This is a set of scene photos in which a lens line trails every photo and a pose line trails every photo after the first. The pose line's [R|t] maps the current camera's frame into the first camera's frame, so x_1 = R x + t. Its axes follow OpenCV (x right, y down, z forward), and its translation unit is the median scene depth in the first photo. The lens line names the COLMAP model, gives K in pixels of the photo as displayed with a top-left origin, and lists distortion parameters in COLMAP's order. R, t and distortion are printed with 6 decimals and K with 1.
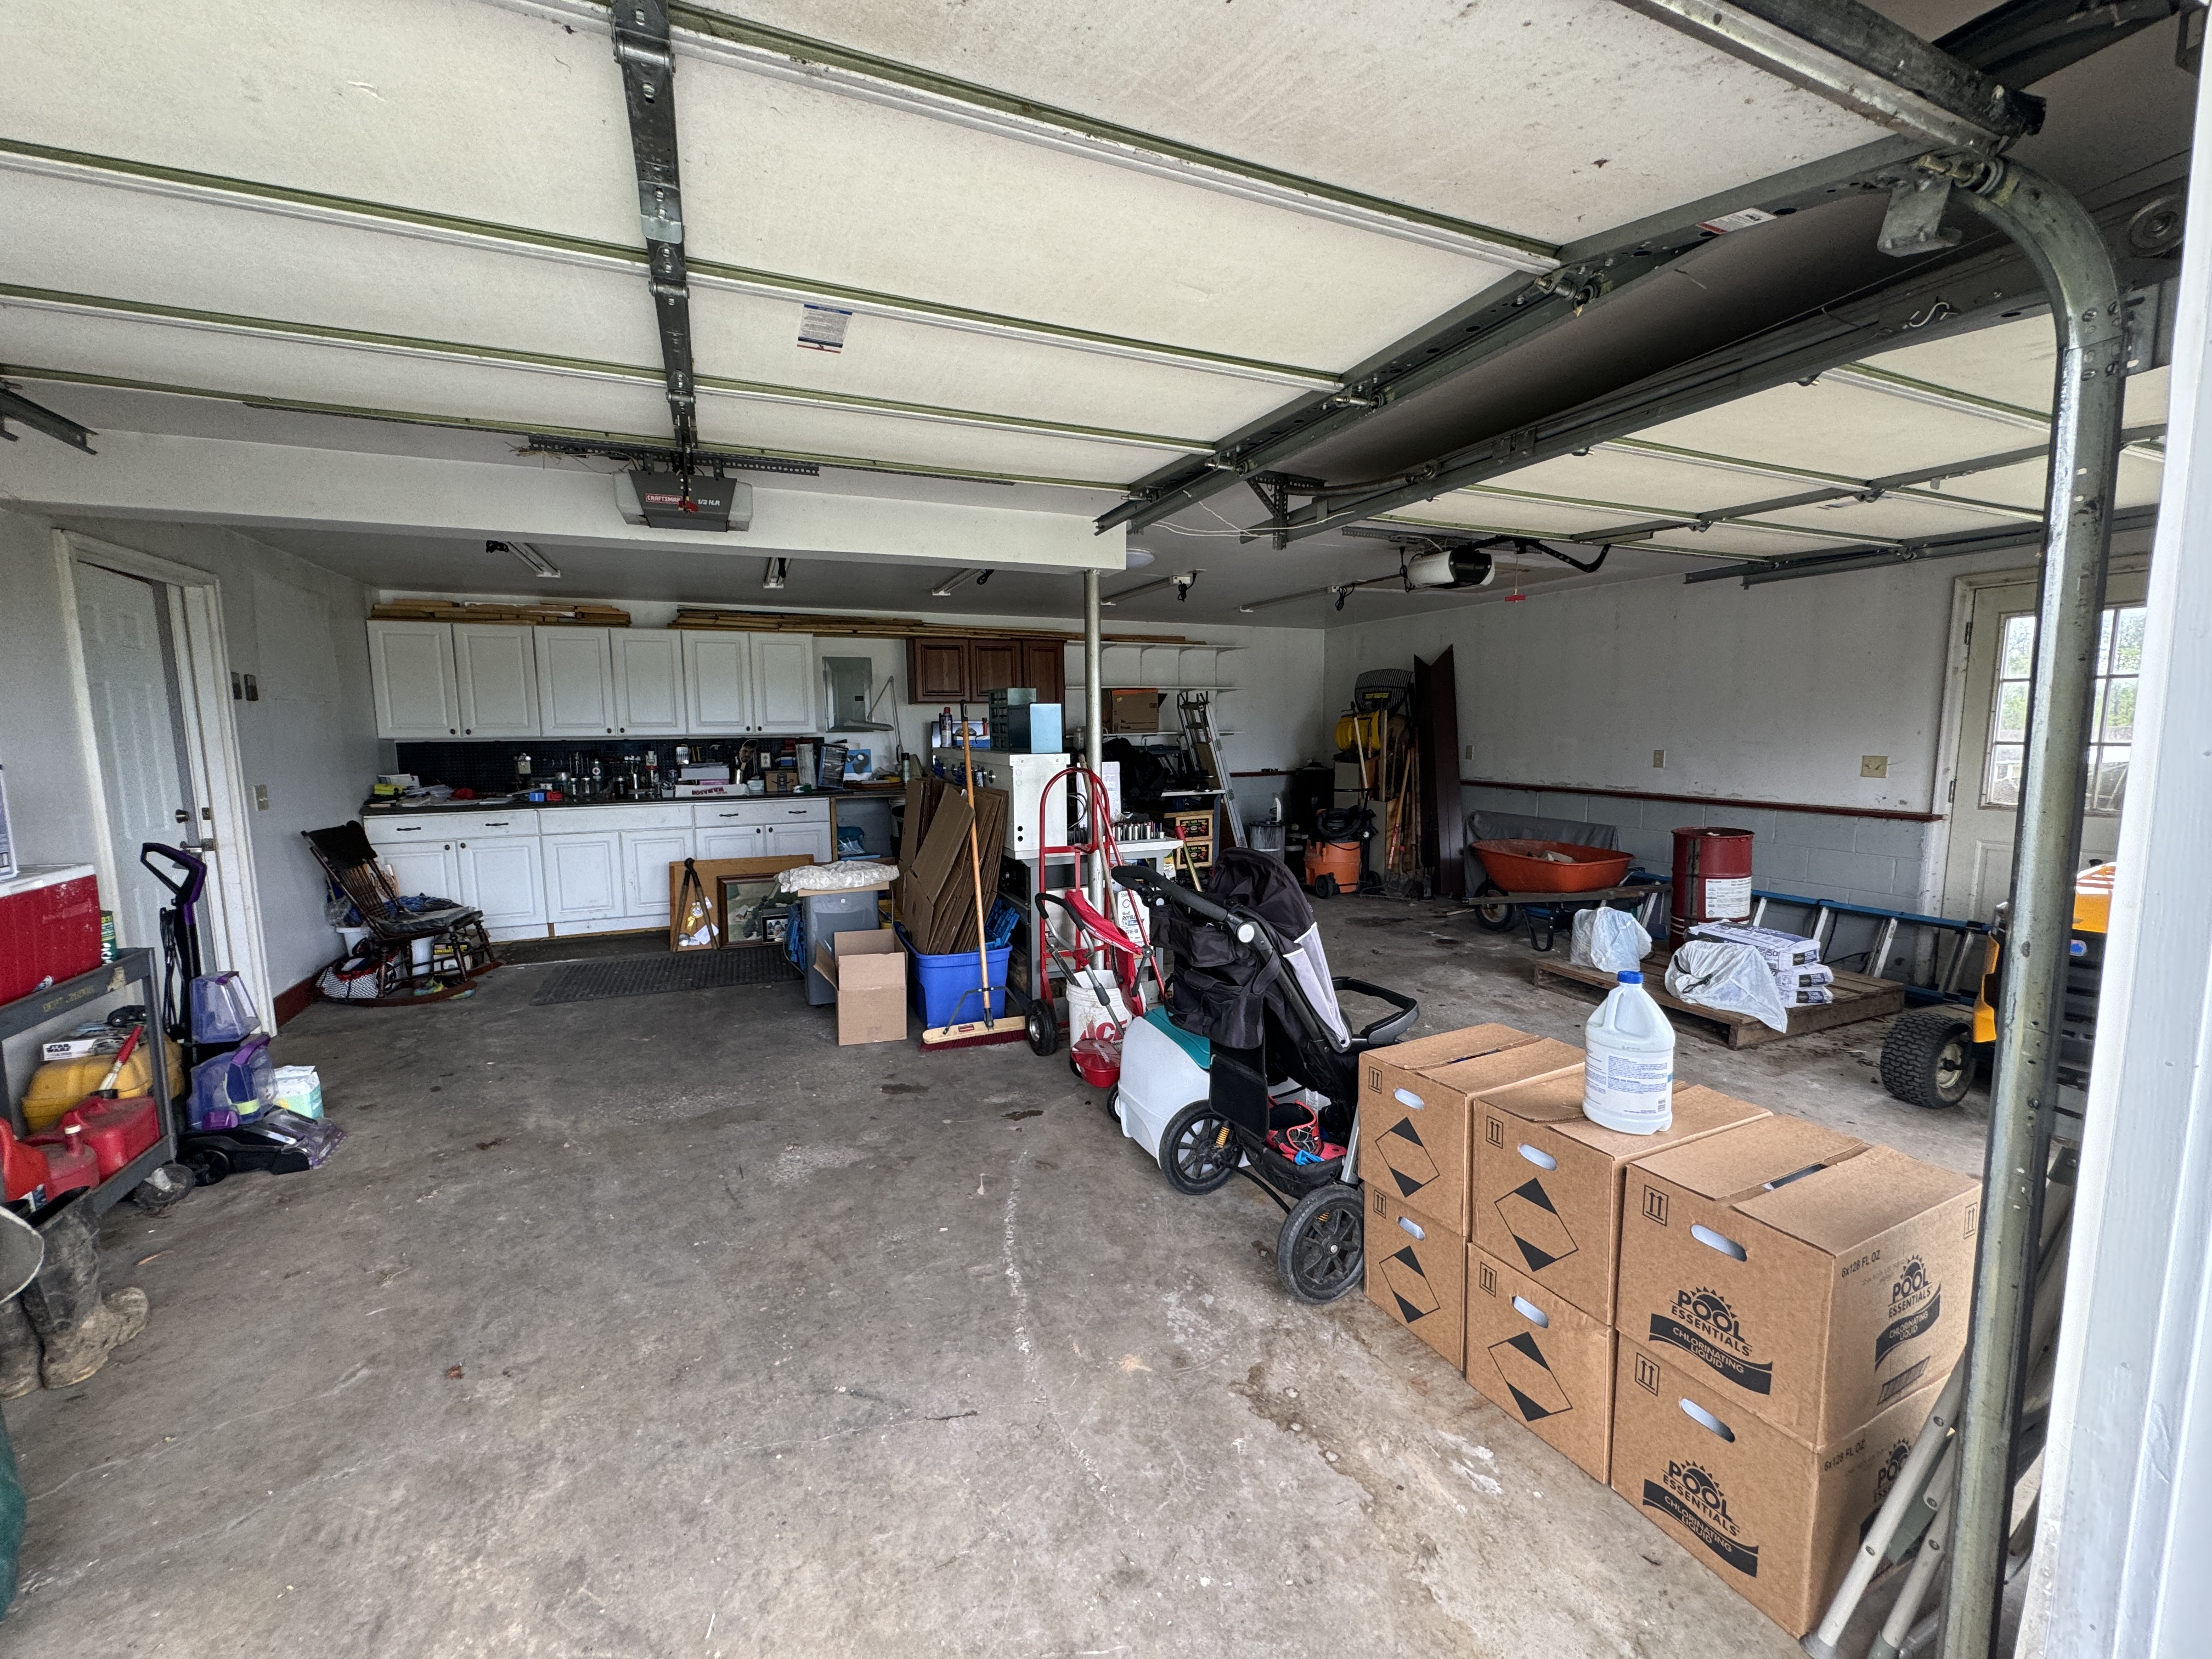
lens RADIAL K [[882.7, 0, 1110.5], [0, 882.7, 826.7], [0, 0, 1]] dist [-0.004914, 0.000920]
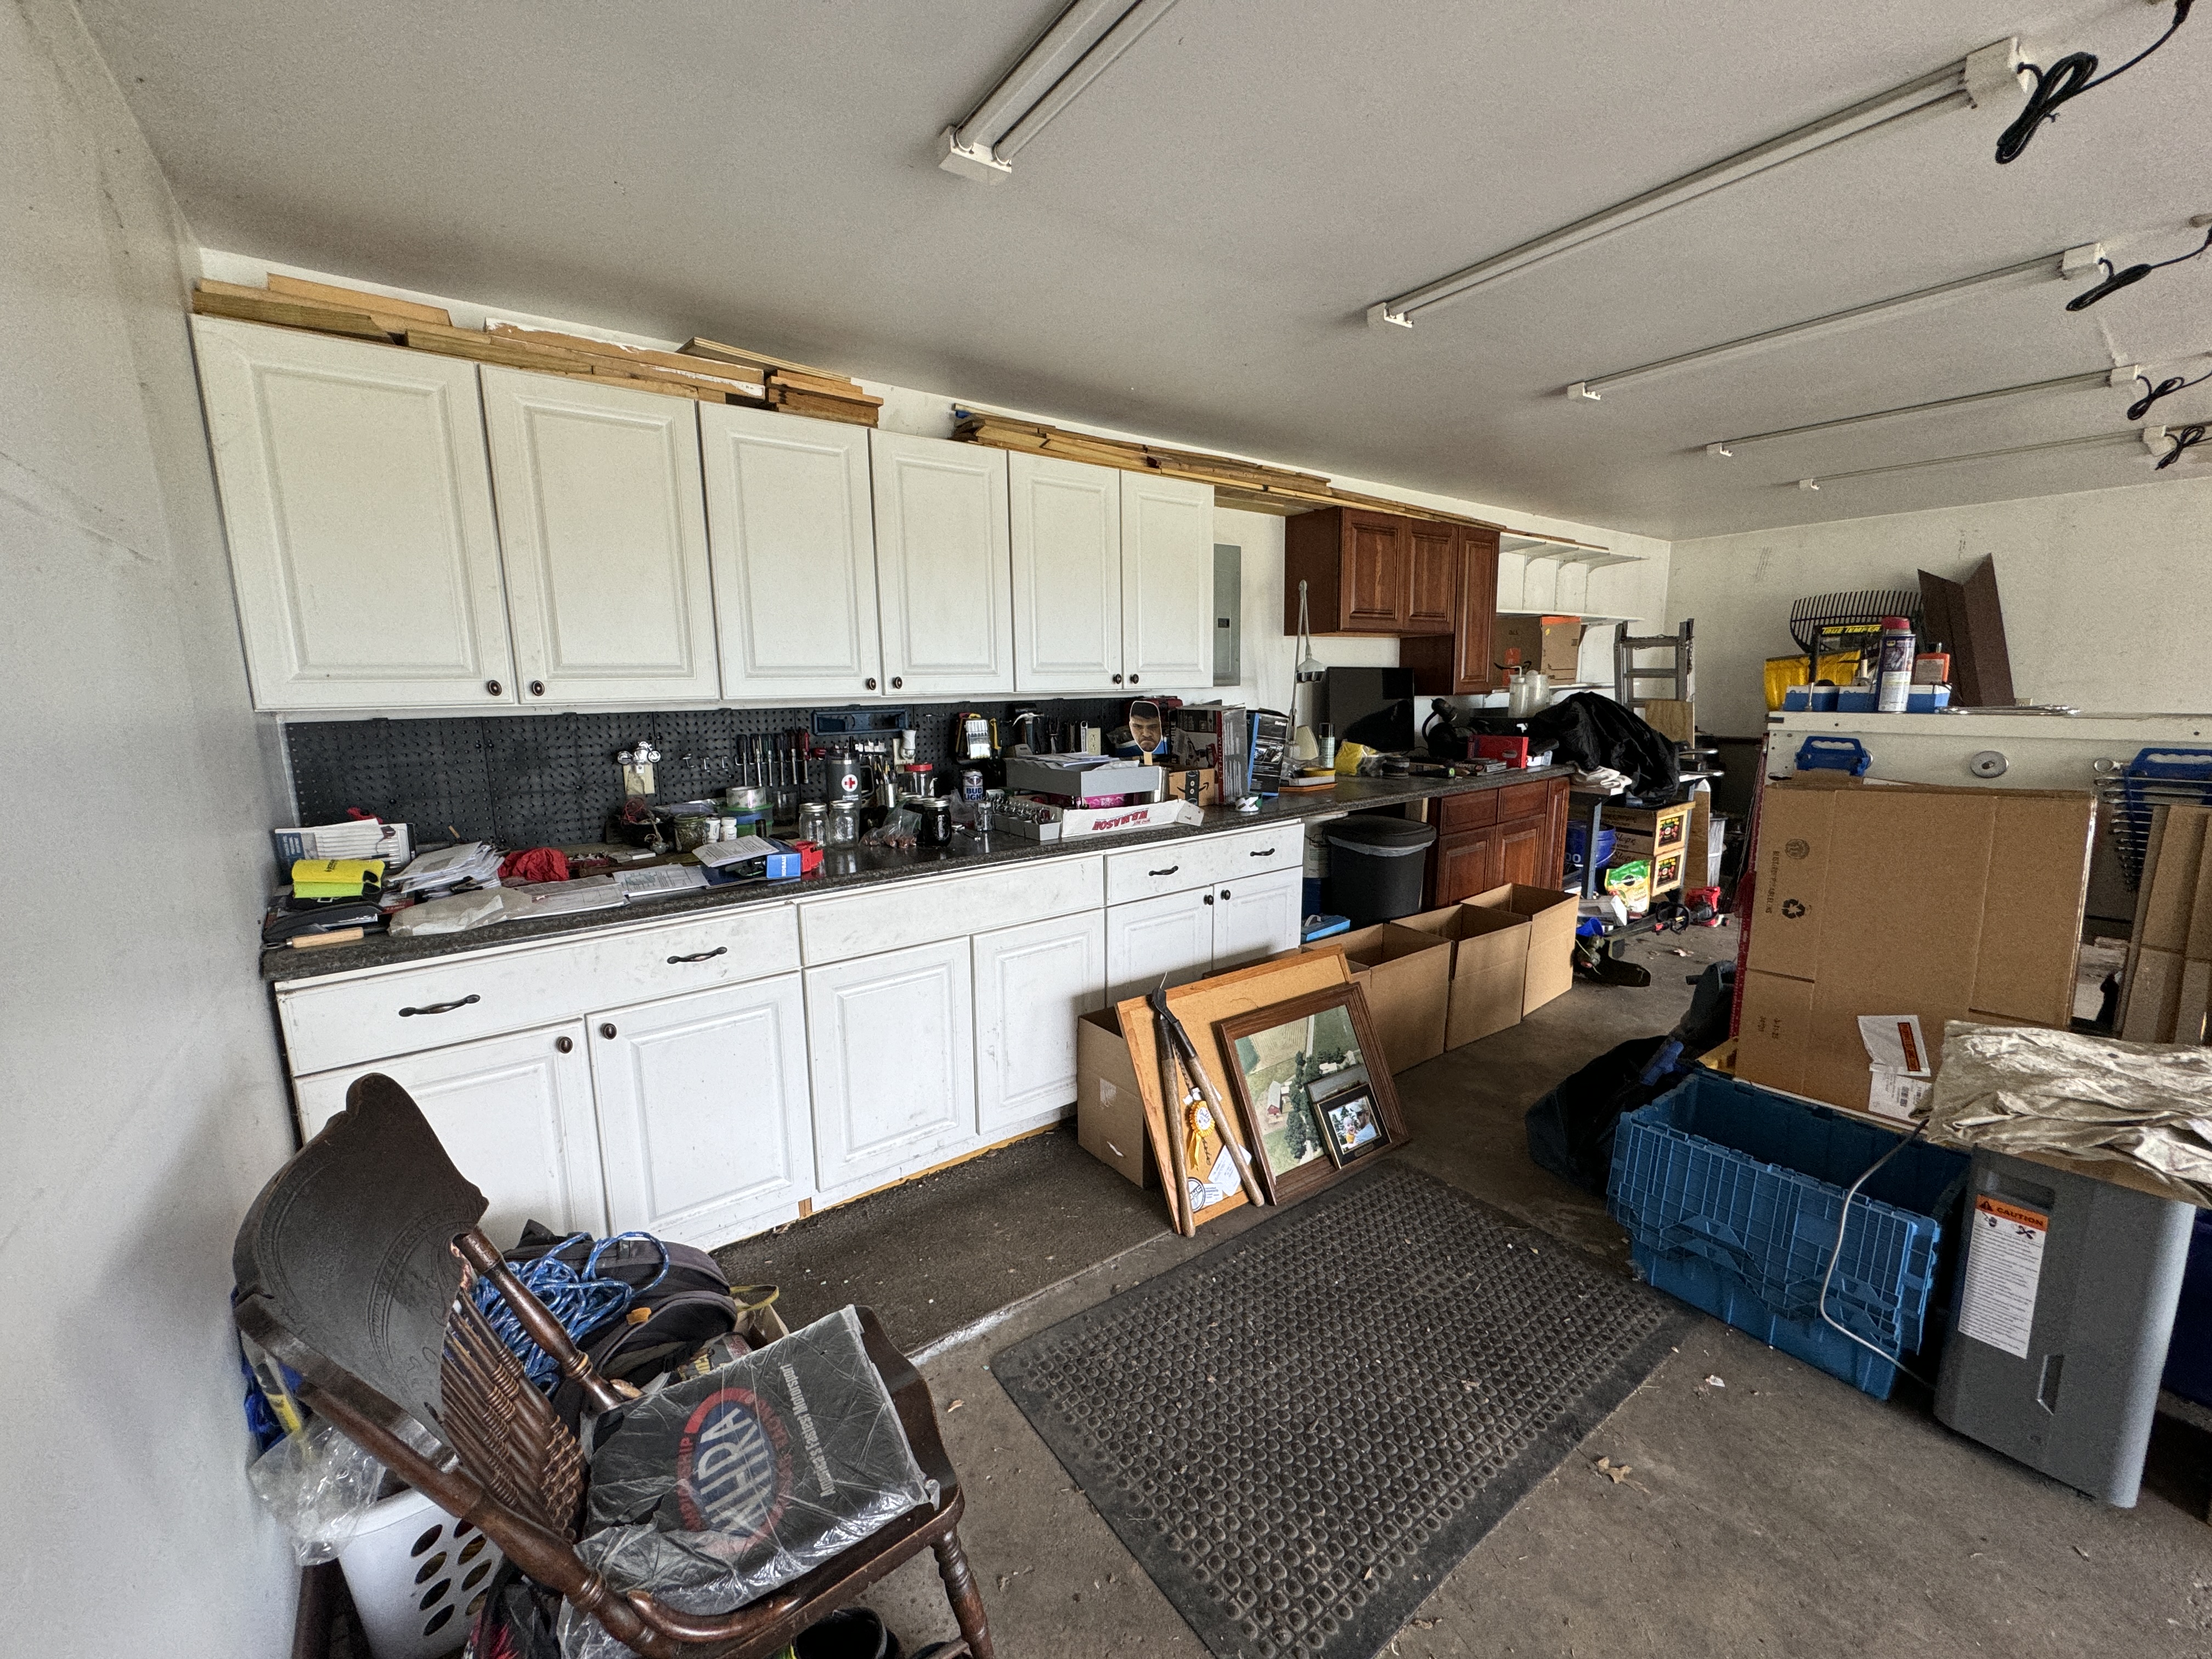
lens RADIAL K [[882.7, 0, 1104.8], [0, 882.7, 832.5], [0, 0, 1]] dist [-0.004914, 0.000920]
pose [[0.970461, -0.048227, 0.236389, -0.579247], [0.035721, 0.997740, 0.056907, -0.061078], [-0.238599, -0.046782, 0.969991, 0.584996]]
